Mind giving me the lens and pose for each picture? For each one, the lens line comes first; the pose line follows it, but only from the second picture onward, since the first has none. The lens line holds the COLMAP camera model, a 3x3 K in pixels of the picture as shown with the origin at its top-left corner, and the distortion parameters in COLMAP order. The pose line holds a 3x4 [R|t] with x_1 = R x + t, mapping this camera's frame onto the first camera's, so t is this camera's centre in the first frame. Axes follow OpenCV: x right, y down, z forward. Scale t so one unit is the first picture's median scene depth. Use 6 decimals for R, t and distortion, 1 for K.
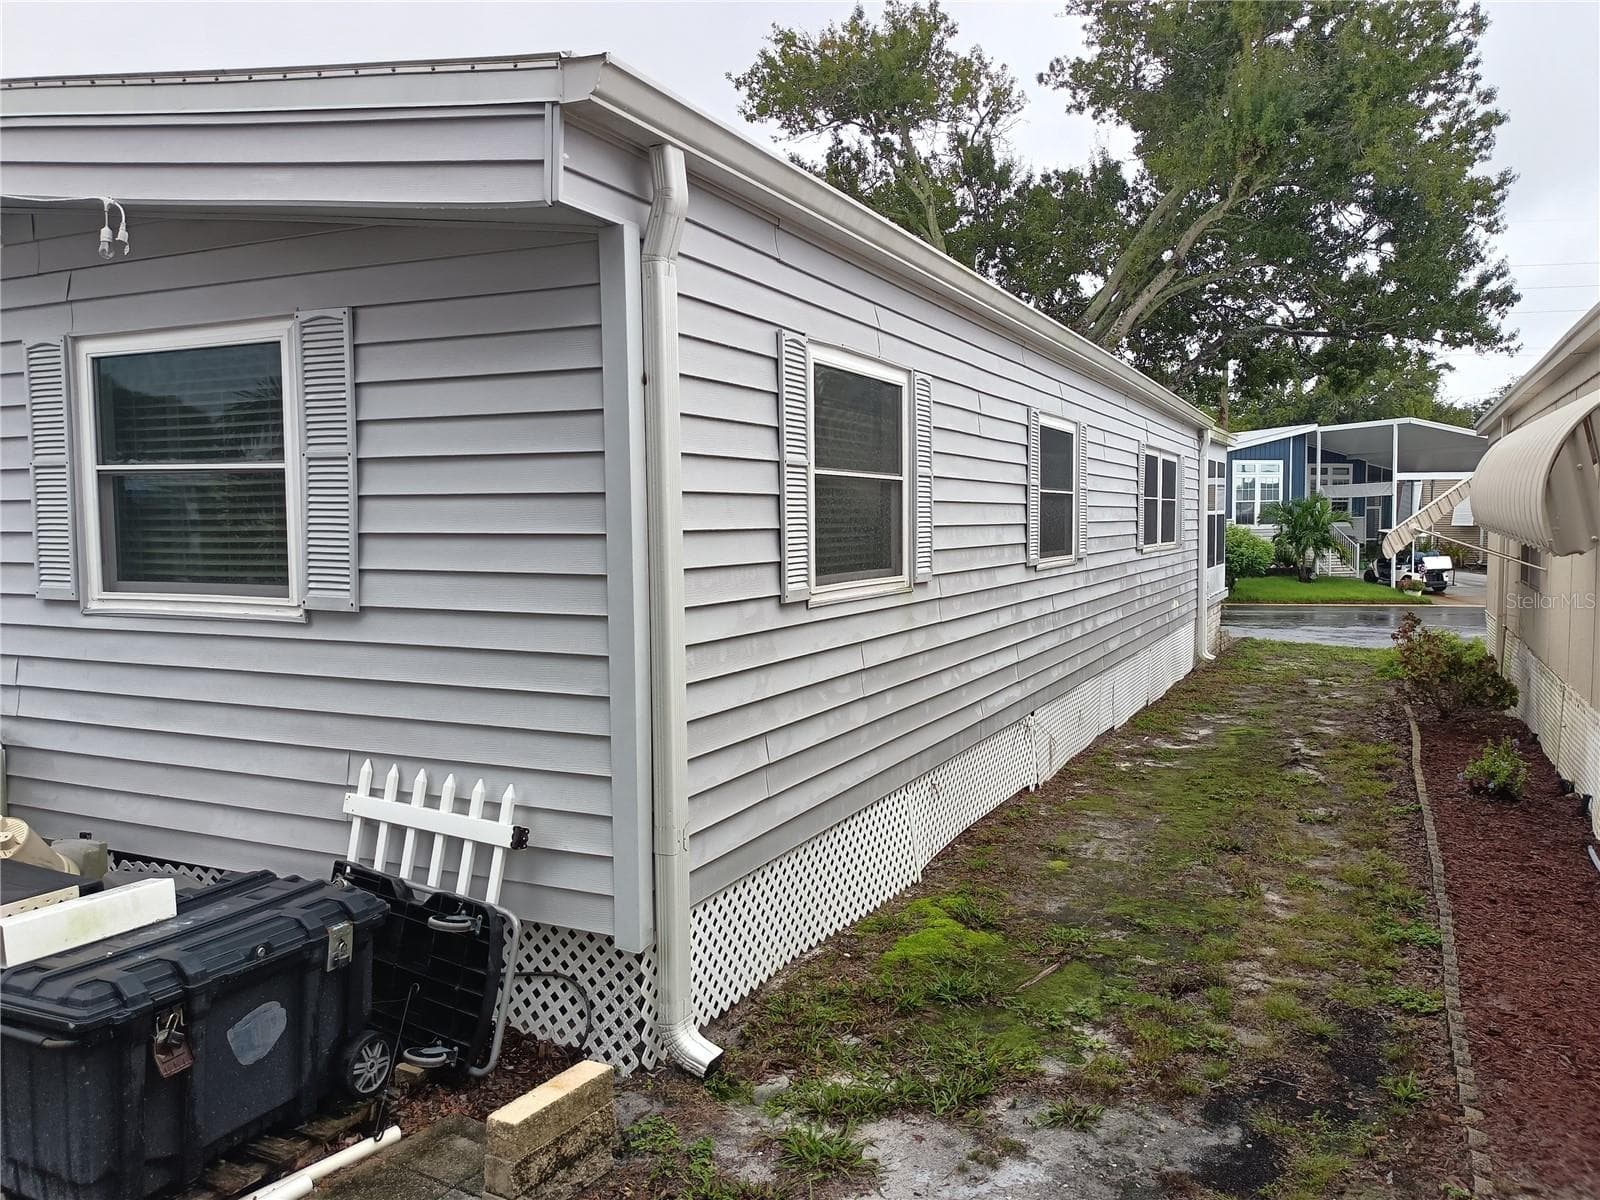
lens RADIAL K [[1216.2, 0, 800.0], [0, 1216.2, 600.0], [0, 0, 1]] dist [0.085257, 0.000414]
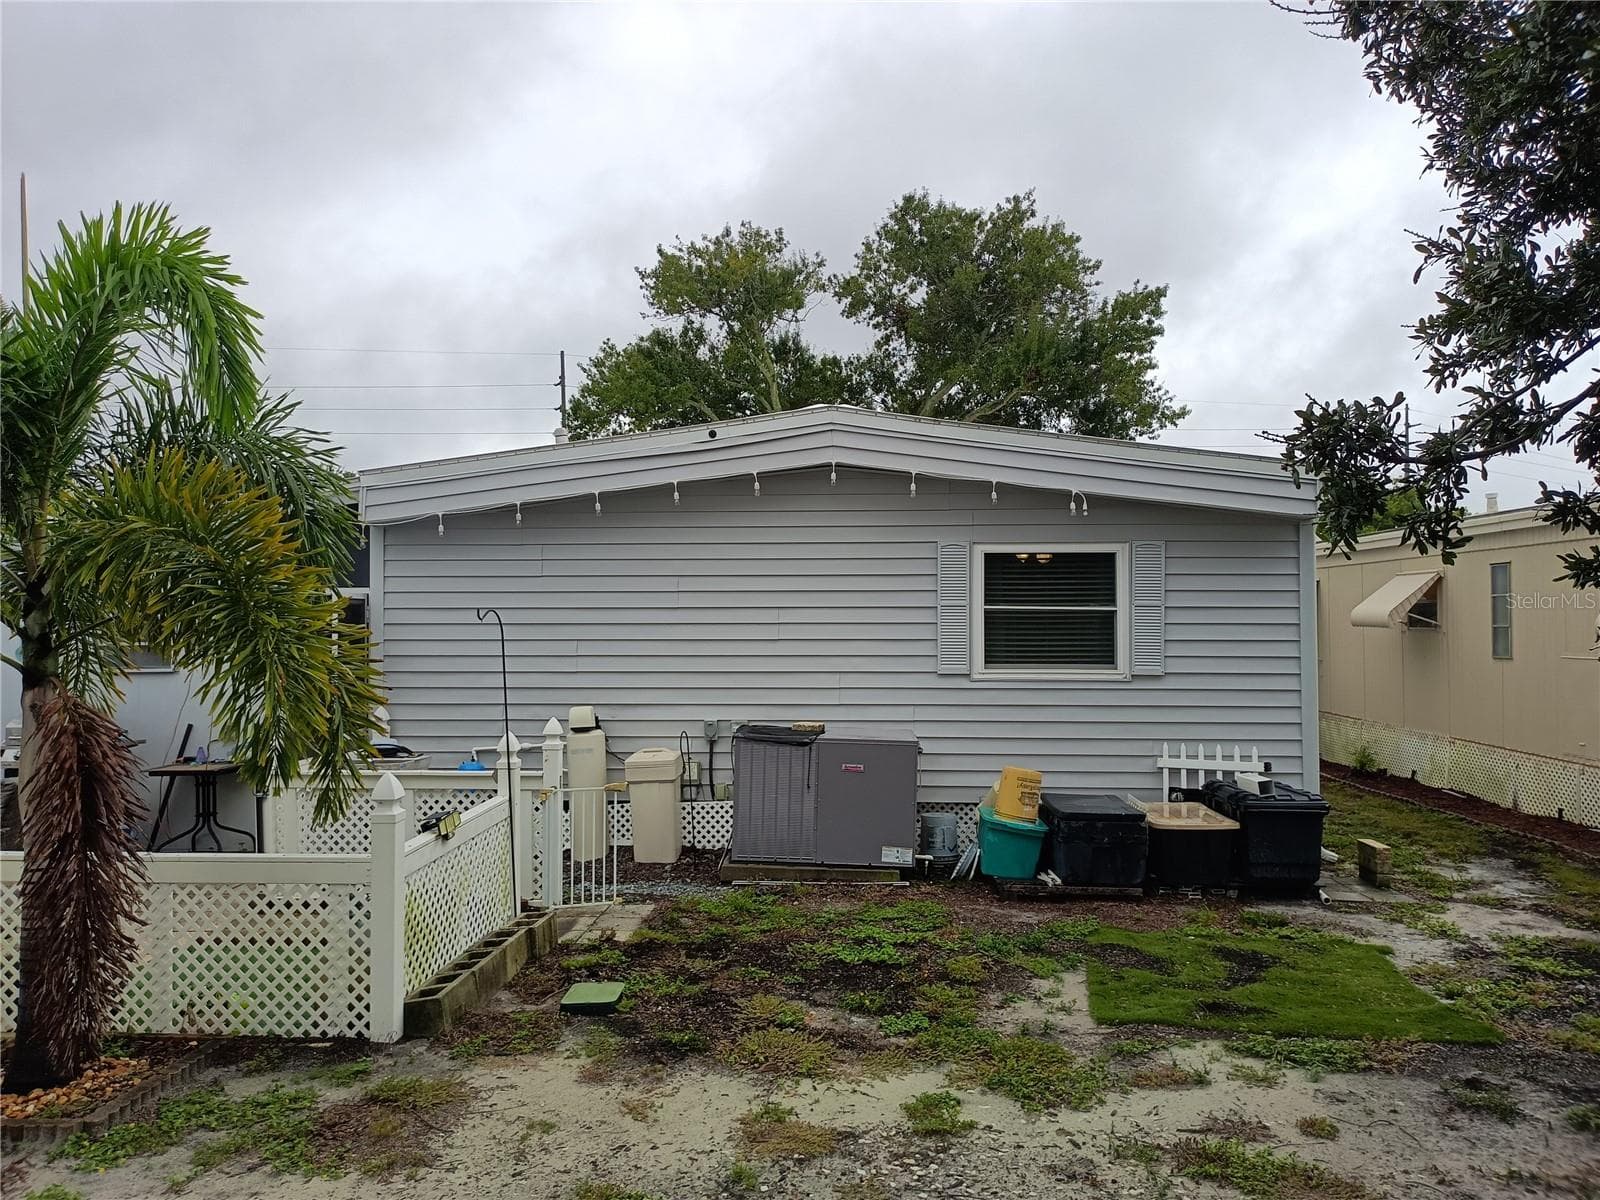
lens RADIAL K [[1204.8, 0, 800.0], [0, 1204.8, 600.0], [0, 0, 1]] dist [0.007205, 0.006794]
pose [[0.925101, 0.012885, 0.379502, -1.729144], [0.018647, 0.996677, -0.079293, 0.033875], [-0.379263, 0.080431, 0.921787, -0.738832]]
